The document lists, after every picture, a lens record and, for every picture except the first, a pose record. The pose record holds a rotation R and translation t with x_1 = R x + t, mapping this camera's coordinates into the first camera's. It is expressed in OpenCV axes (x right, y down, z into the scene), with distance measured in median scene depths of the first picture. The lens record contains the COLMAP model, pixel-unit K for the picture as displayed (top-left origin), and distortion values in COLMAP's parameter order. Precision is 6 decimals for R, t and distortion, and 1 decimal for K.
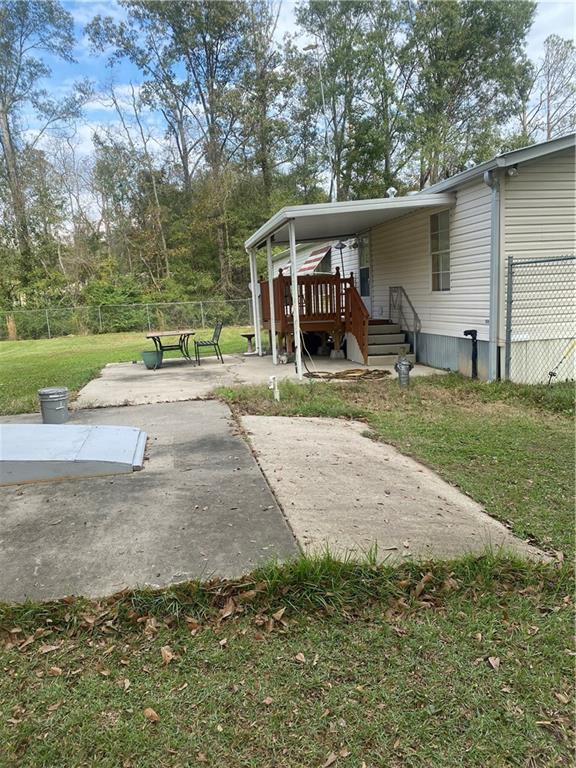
lens RADIAL K [[583.0, 0, 285.4], [0, 583.0, 381.6], [0, 0, 1]] dist [0.023380, -0.021370]
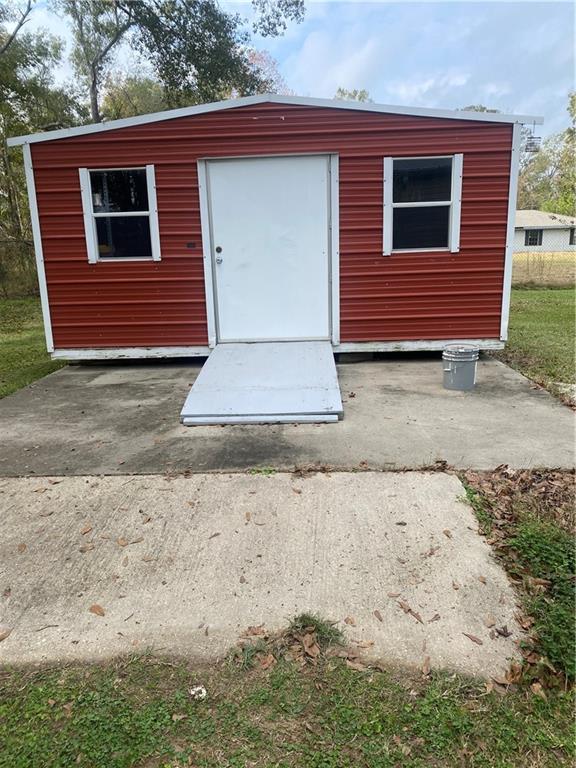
lens RADIAL K [[583.0, 0, 285.1], [0, 583.0, 389.9], [0, 0, 1]] dist [0.023380, -0.021370]
pose [[-0.221963, 0.296248, -0.928962, 0.658603], [-0.102373, 0.940381, 0.324351, -0.259181], [0.969666, 0.167095, -0.178401, 1.480000]]
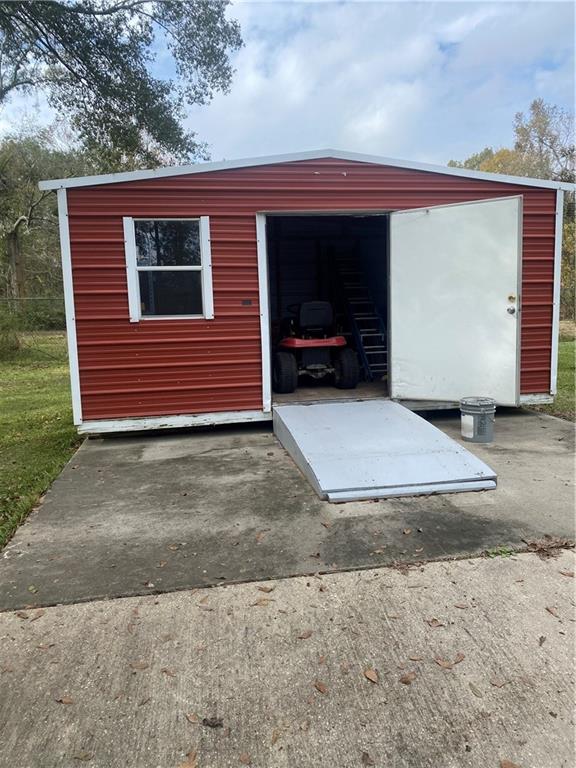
lens RADIAL K [[583.0, 0, 289.1], [0, 583.0, 384.2], [0, 0, 1]] dist [0.023380, -0.021370]
pose [[-0.011757, 0.194660, -0.980800, 0.598186], [-0.120181, 0.973483, 0.194648, -0.188145], [0.992682, 0.120162, 0.011949, 1.019513]]
